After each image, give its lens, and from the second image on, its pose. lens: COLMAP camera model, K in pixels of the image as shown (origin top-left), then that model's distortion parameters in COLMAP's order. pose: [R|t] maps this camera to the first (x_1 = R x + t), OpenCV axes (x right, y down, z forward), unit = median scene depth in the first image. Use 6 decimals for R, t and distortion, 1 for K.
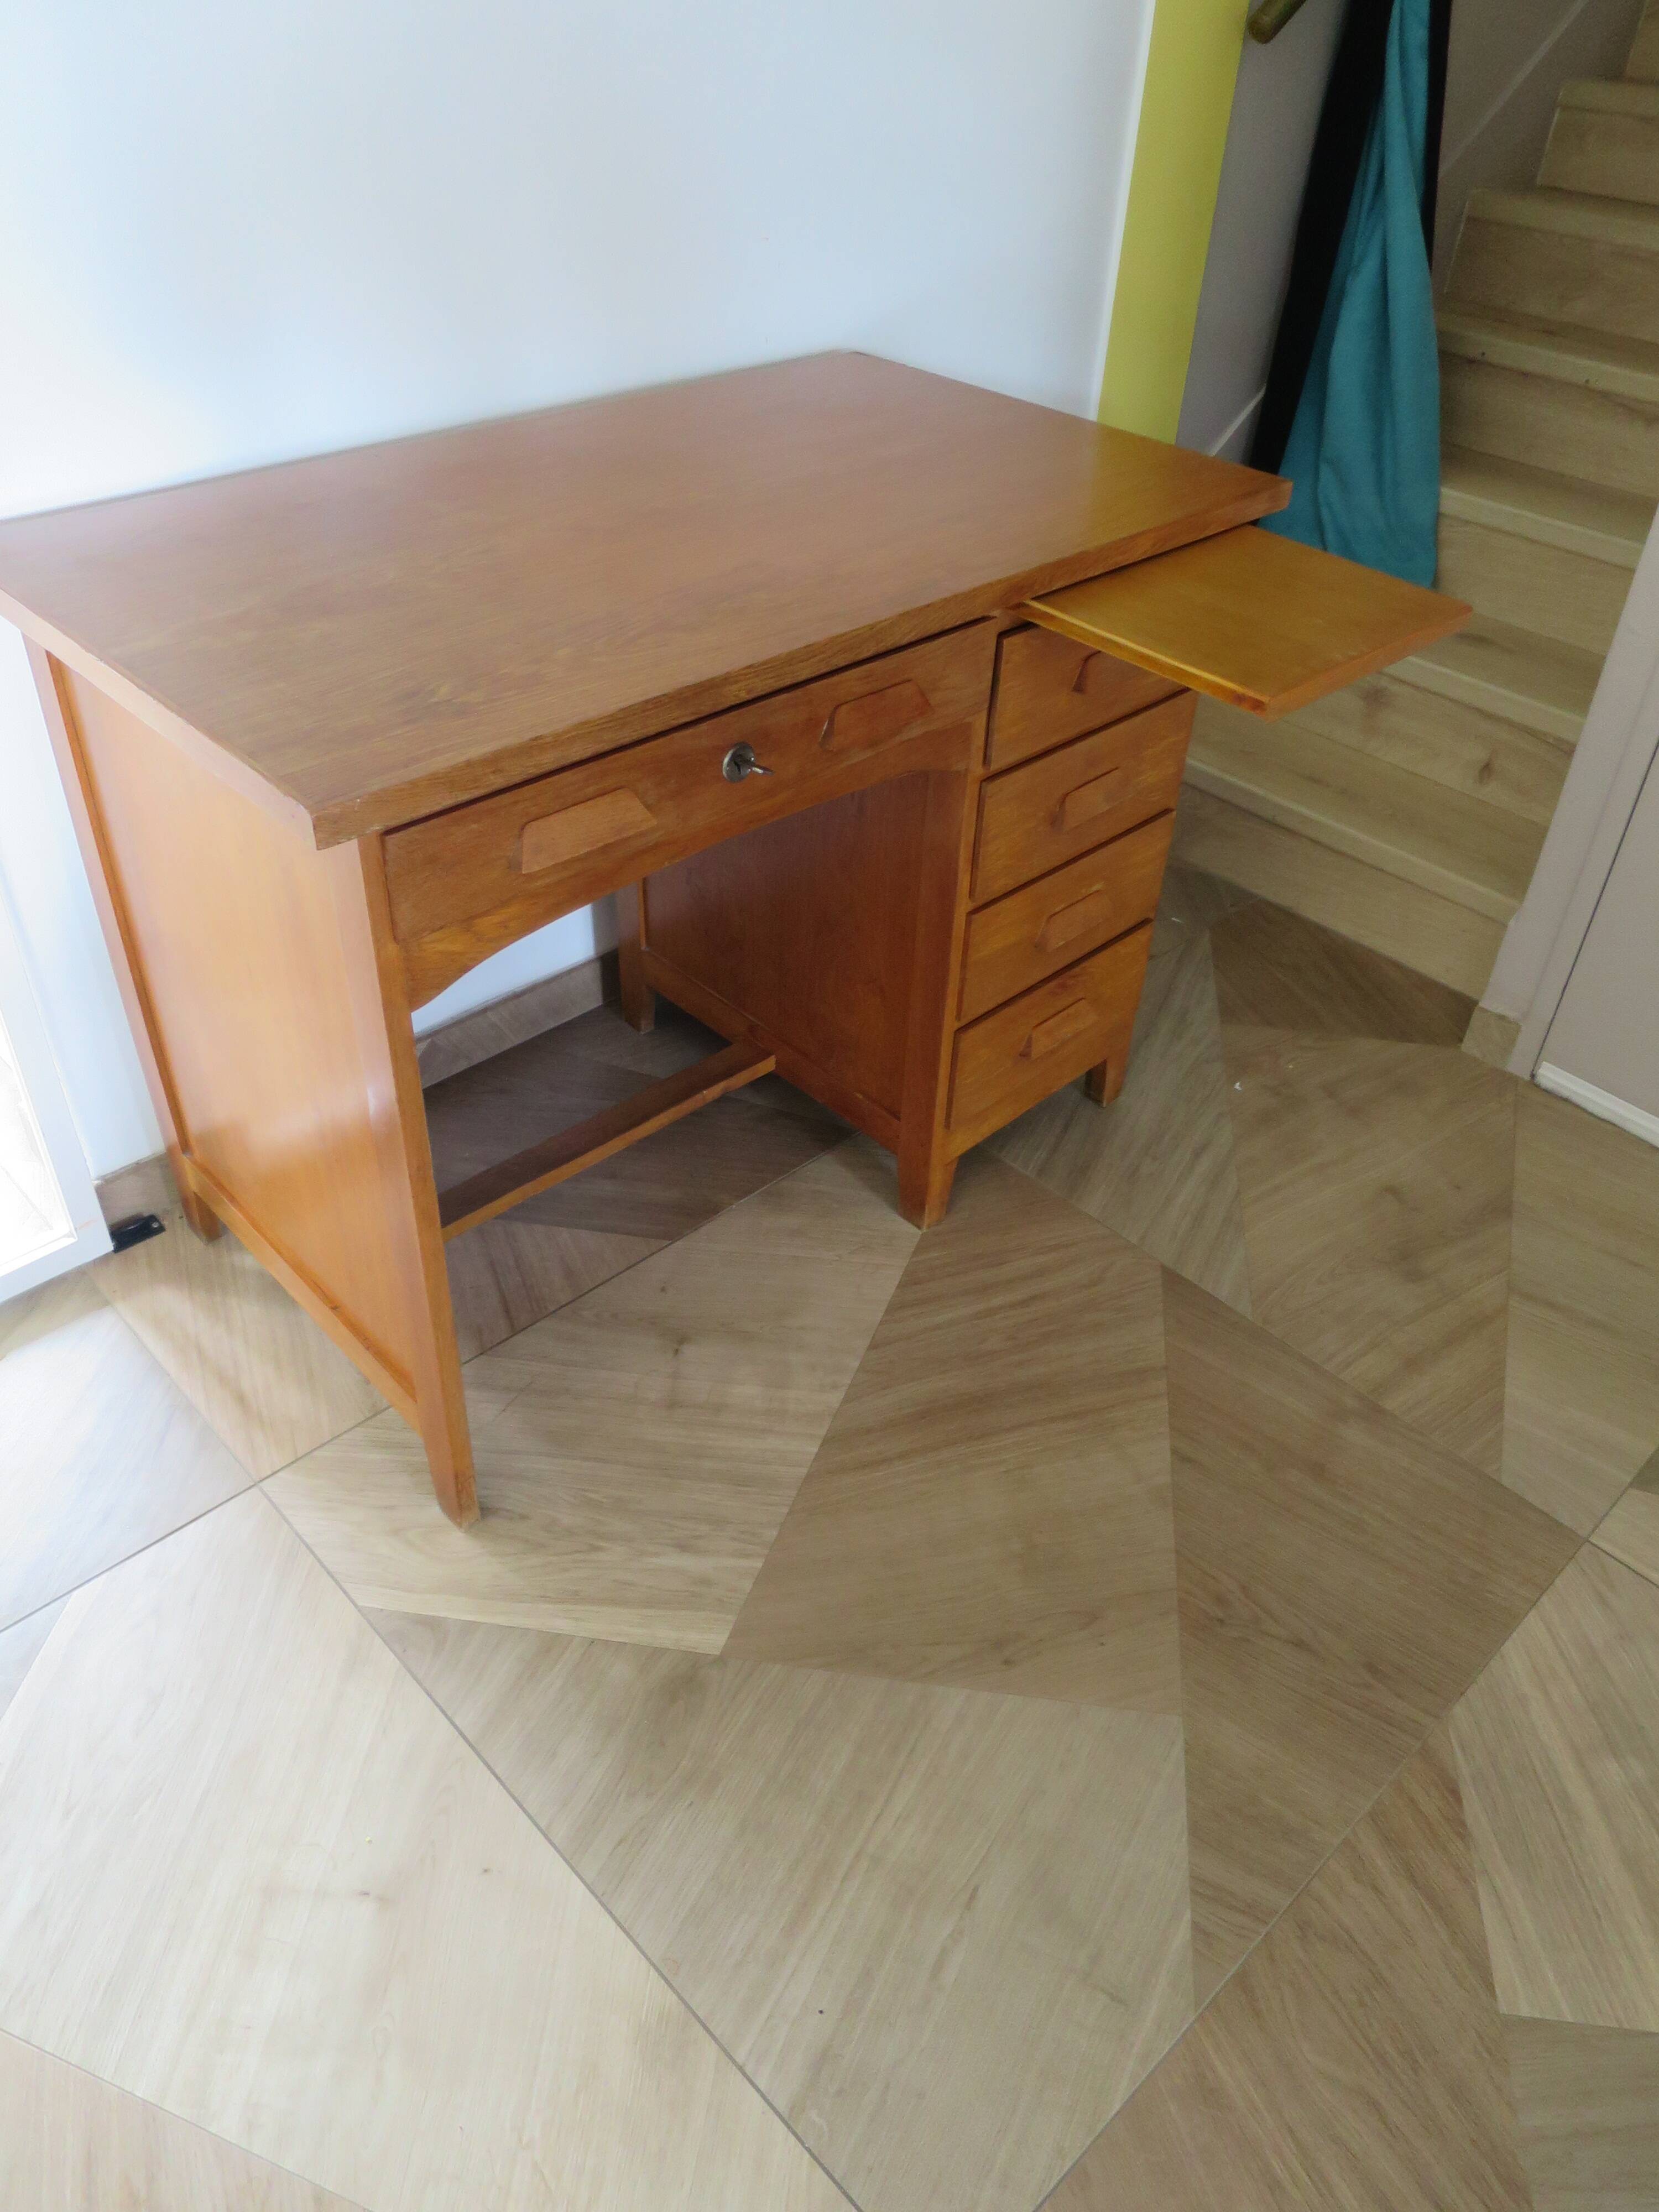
lens RADIAL K [[1597.7, 0, 833.0], [0, 1597.7, 1094.1], [0, 0, 1]] dist [-0.046434, 0.011592]
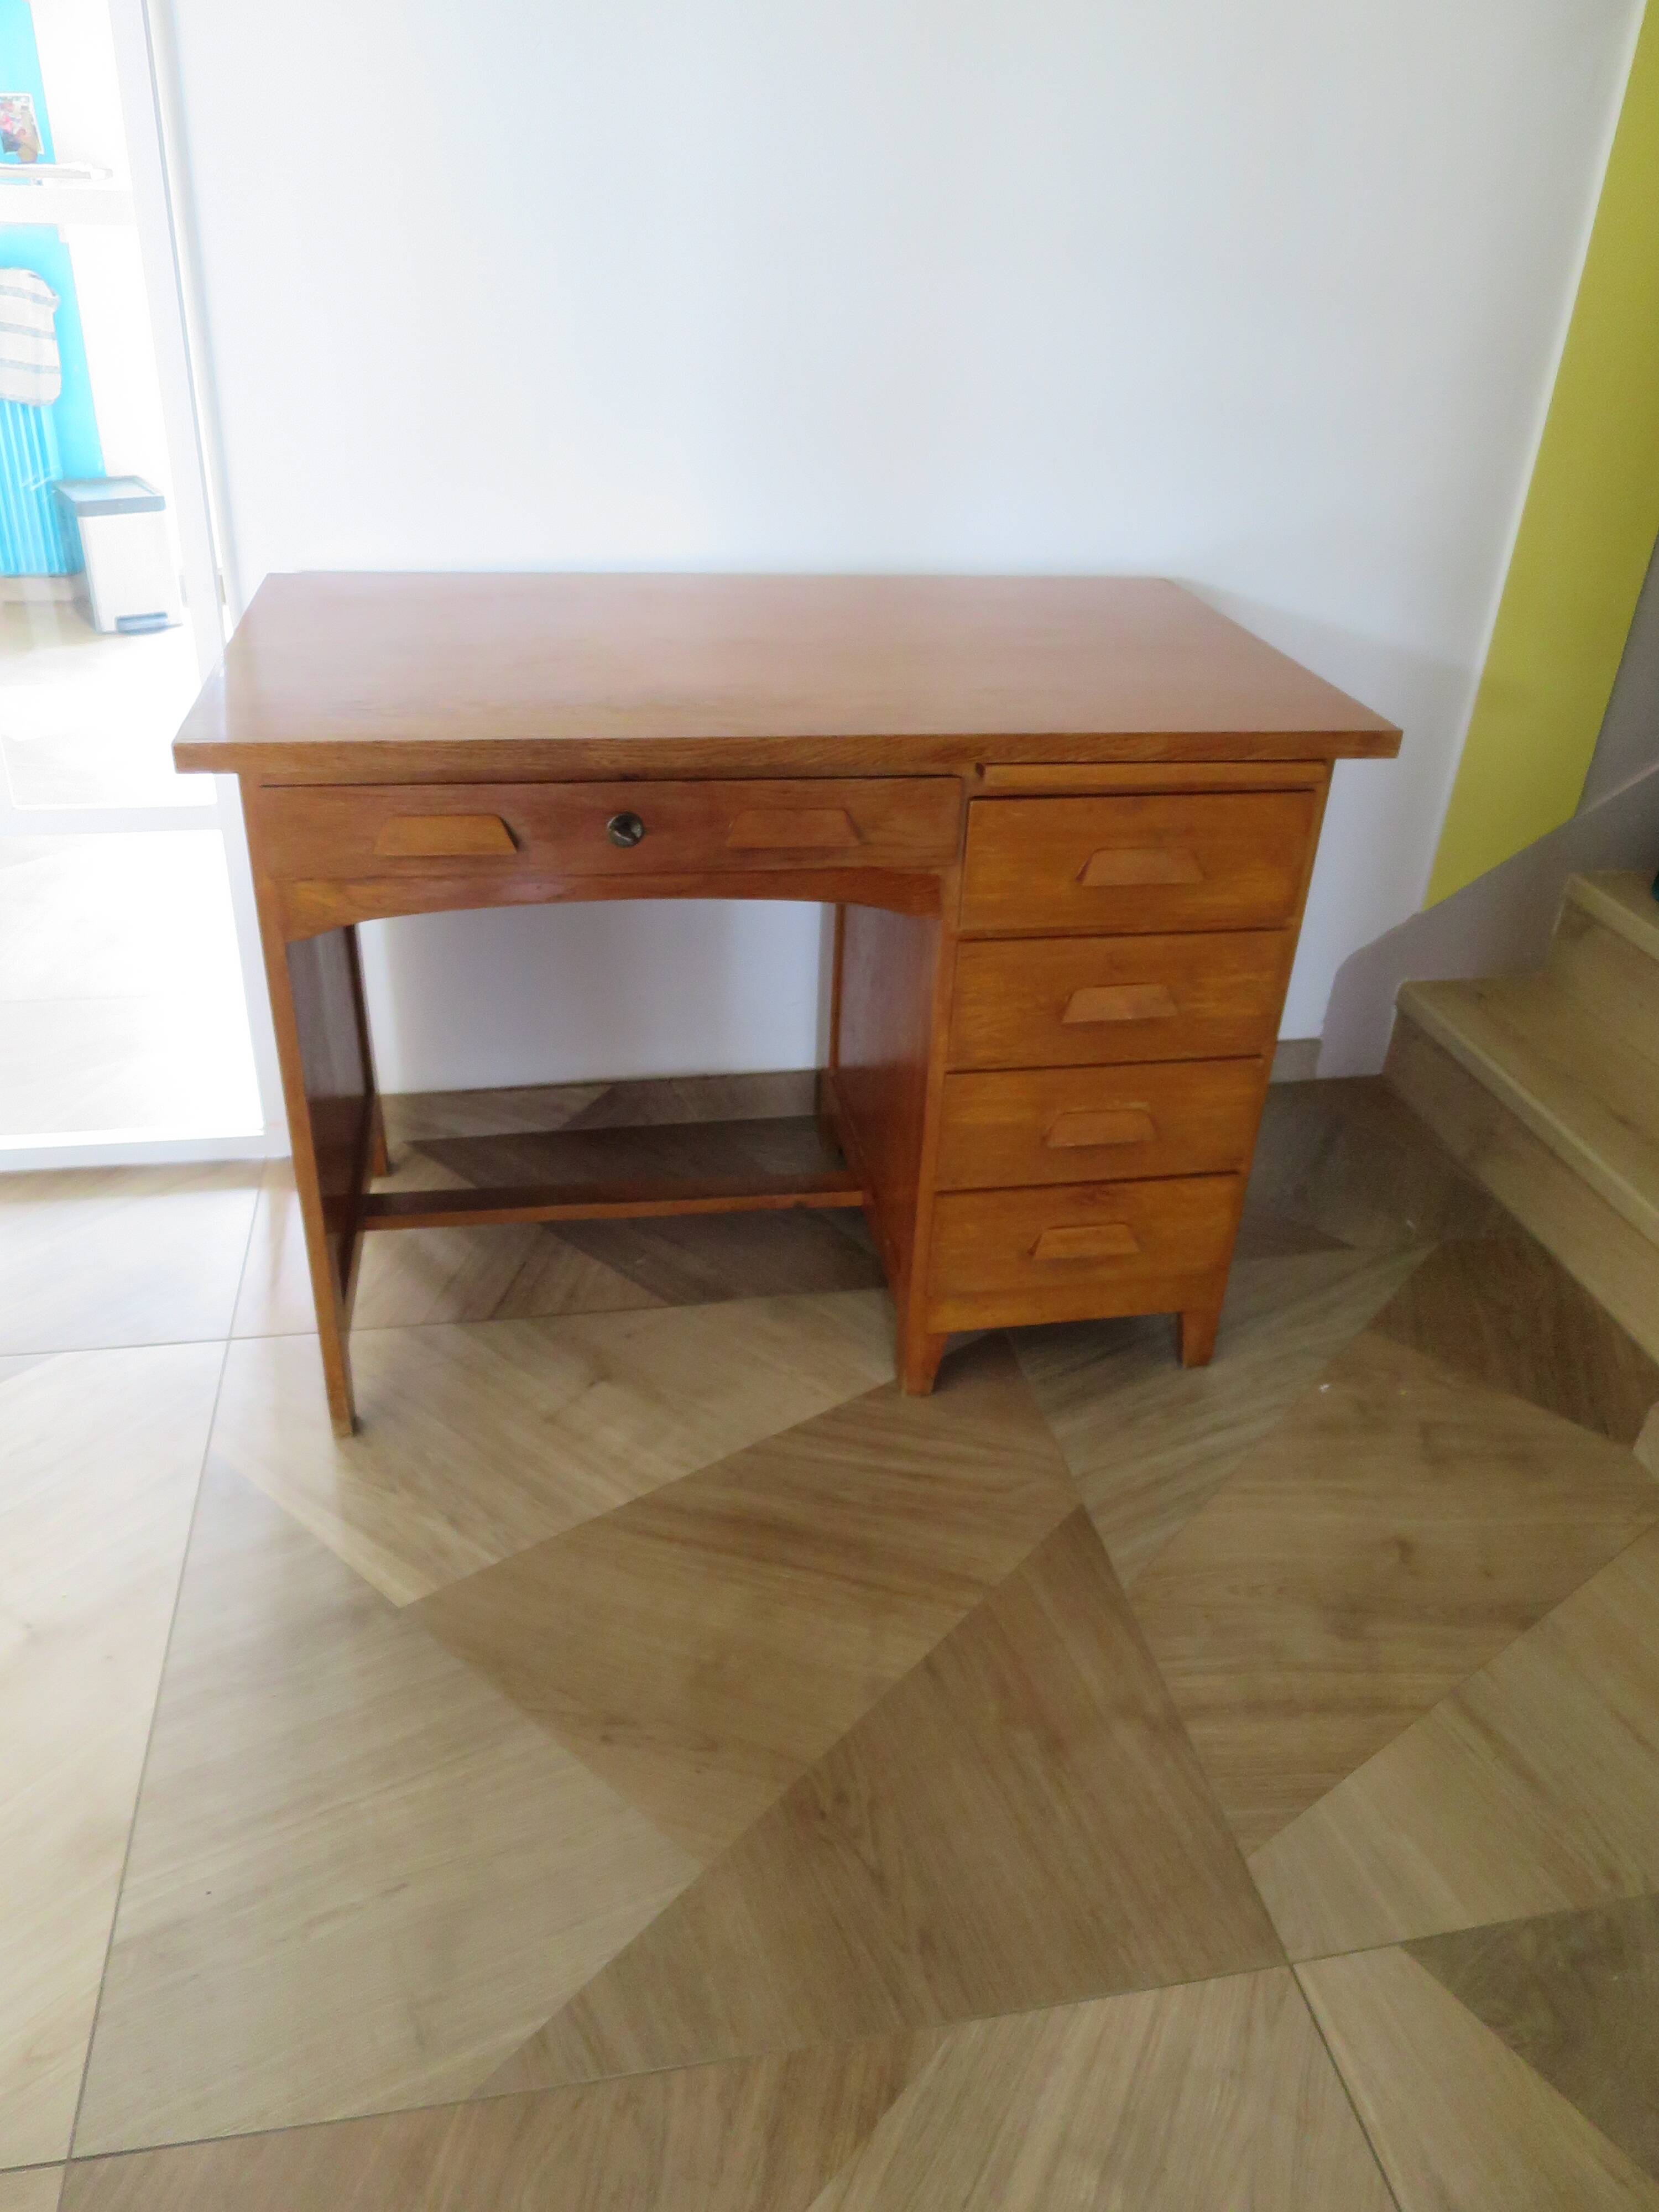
lens RADIAL K [[1597.7, 0, 834.6], [0, 1597.7, 1089.8], [0, 0, 1]] dist [-0.046434, 0.011592]
pose [[0.840017, 0.267438, -0.472068, 0.503540], [-0.343221, 0.935791, -0.080593, 0.006034], [0.420203, 0.229723, 0.877871, 0.078832]]
